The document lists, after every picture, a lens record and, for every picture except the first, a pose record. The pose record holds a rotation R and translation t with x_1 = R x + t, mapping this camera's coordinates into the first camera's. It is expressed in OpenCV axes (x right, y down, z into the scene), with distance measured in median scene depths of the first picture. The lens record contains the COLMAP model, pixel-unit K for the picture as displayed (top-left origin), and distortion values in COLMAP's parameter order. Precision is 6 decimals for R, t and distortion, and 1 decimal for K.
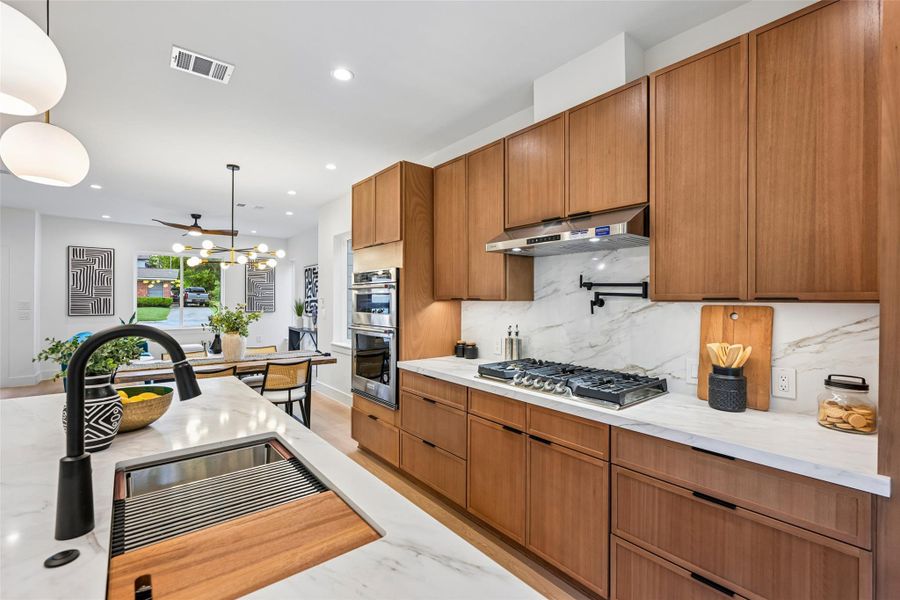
lens RADIAL K [[396.0, 0, 450.6], [0, 396.0, 300.8], [0, 0, 1]] dist [-0.000864, 0.000828]
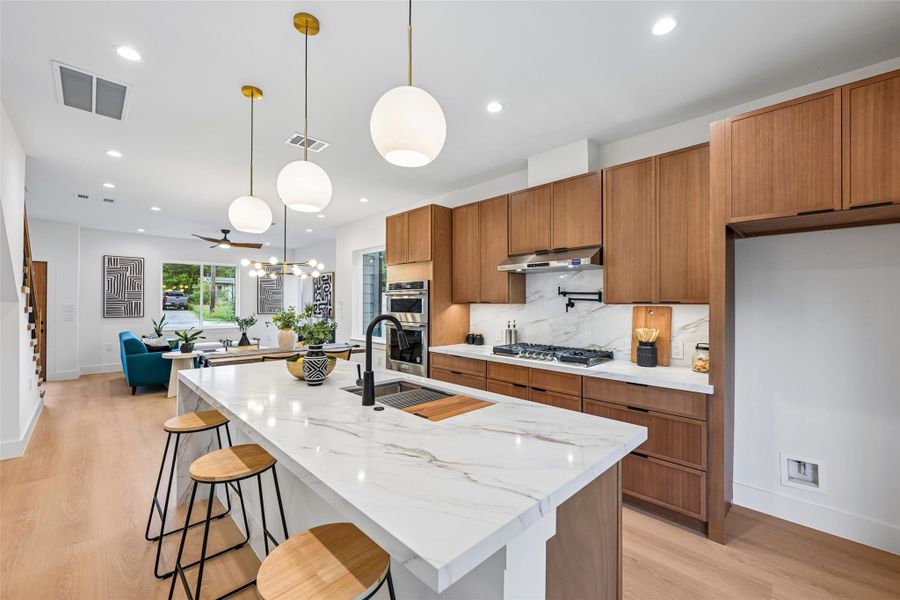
lens RADIAL K [[370.6, 0, 450.9], [0, 370.6, 300.9], [0, 0, 1]] dist [-0.000452, -0.000139]
pose [[0.995936, -0.000702, 0.090058, -0.169346], [0.001357, 0.999973, -0.007208, -0.000281], [-0.090051, 0.007301, 0.995910, -0.303984]]
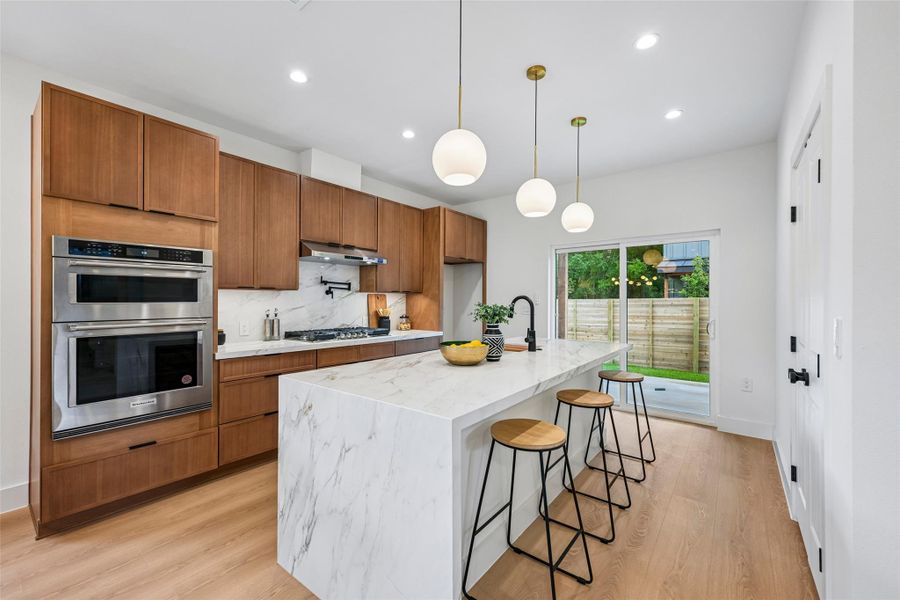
lens RADIAL K [[370.6, 0, 447.5], [0, 370.6, 302.1], [0, 0, 1]] dist [-0.000452, -0.000139]
pose [[-0.223193, -0.010031, 0.974723, -1.057209], [-0.001462, 0.999949, 0.009956, 0.023995], [-0.974773, 0.000797, -0.223196, 0.649059]]
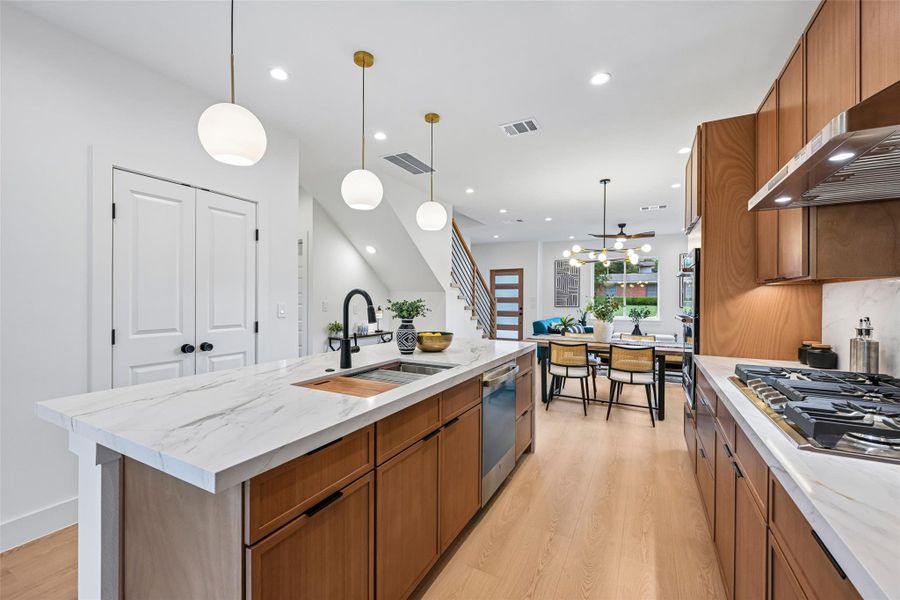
lens RADIAL K [[370.6, 0, 448.9], [0, 370.6, 299.5], [0, 0, 1]] dist [-0.000452, -0.000139]
pose [[0.387321, 0.000389, -0.921945, 0.400625], [-0.005727, 0.999982, -0.001984, 0.034105], [0.921927, 0.006048, 0.387317, 0.173177]]
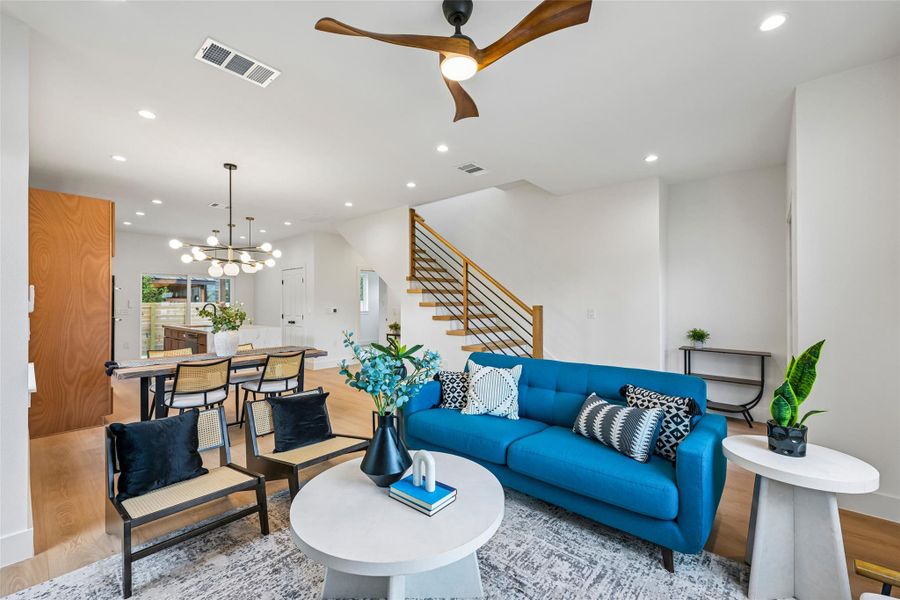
lens RADIAL K [[370.6, 0, 454.5], [0, 370.6, 300.9], [0, 0, 1]] dist [-0.000452, -0.000139]
pose [[-0.983309, -0.003490, -0.181909, -1.253782], [-0.002687, 0.999986, -0.004661, 0.008523], [0.181923, -0.004095, -0.983304, 2.707990]]
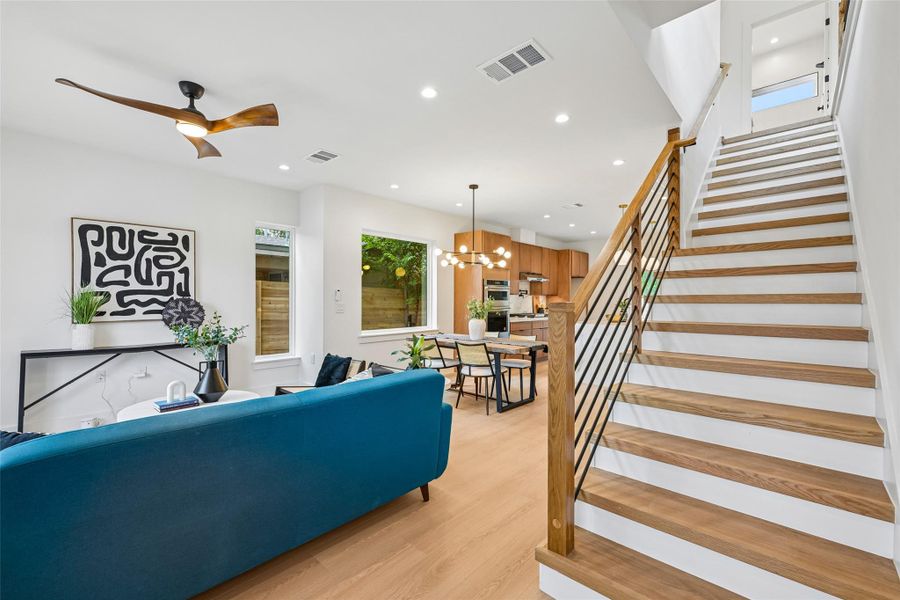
lens RADIAL K [[380.9, 0, 447.2], [0, 380.9, 301.8], [0, 0, 1]] dist [-0.002982, 0.000000]
pose [[-0.148198, -0.015083, 0.988843, -2.278950], [-0.004093, 0.999884, 0.014638, 0.010975], [-0.988949, -0.001878, -0.148243, 1.666431]]
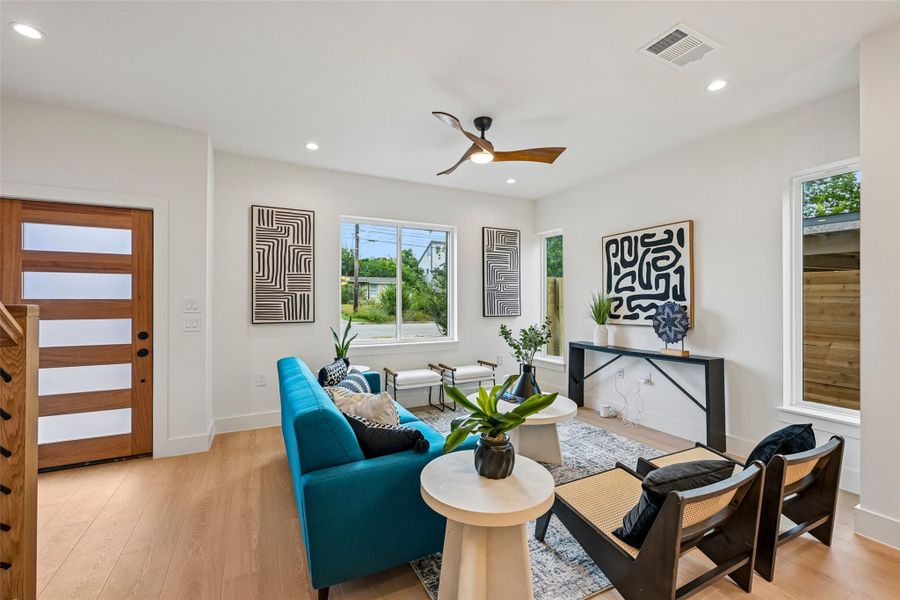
lens RADIAL K [[370.6, 0, 442.7], [0, 370.6, 301.5], [0, 0, 1]] dist [-0.000452, -0.000139]
pose [[0.977290, -0.005496, -0.211833, -1.257147], [0.004476, 0.999976, -0.005293, 0.020538], [0.211857, 0.004225, 0.977292, 1.146592]]
